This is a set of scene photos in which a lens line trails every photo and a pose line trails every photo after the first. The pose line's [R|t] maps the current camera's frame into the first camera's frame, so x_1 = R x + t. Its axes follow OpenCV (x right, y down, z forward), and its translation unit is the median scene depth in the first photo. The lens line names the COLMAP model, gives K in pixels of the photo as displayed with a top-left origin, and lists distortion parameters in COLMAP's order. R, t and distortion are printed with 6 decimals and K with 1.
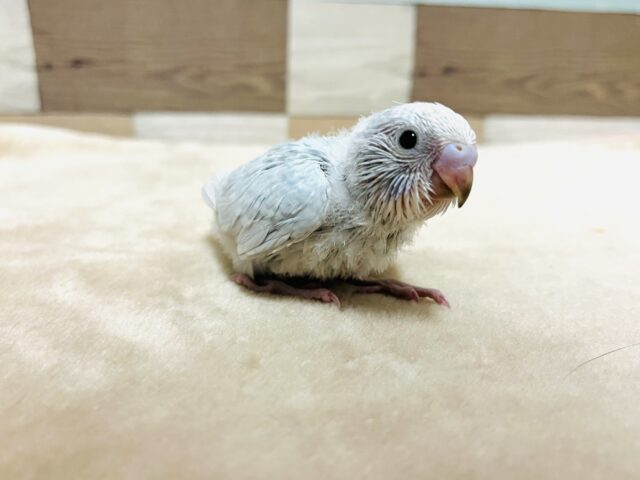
lens RADIAL K [[599.4, 0, 320.0], [0, 599.4, 240.0], [0, 0, 1]] dist [0.091465, -0.248904]
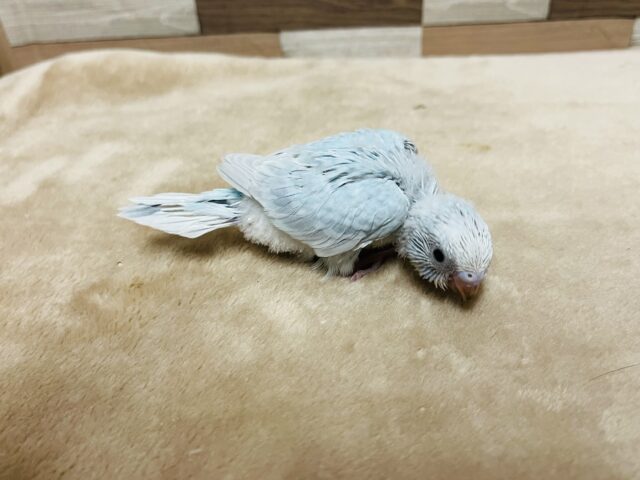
lens RADIAL K [[599.4, 0, 320.0], [0, 599.4, 240.0], [0, 0, 1]] dist [0.091465, -0.248904]
pose [[0.963092, 0.046691, -0.265093, 0.185449], [0.035365, 0.954354, 0.296576, -0.463918], [0.266840, -0.295005, 0.917480, -0.243467]]
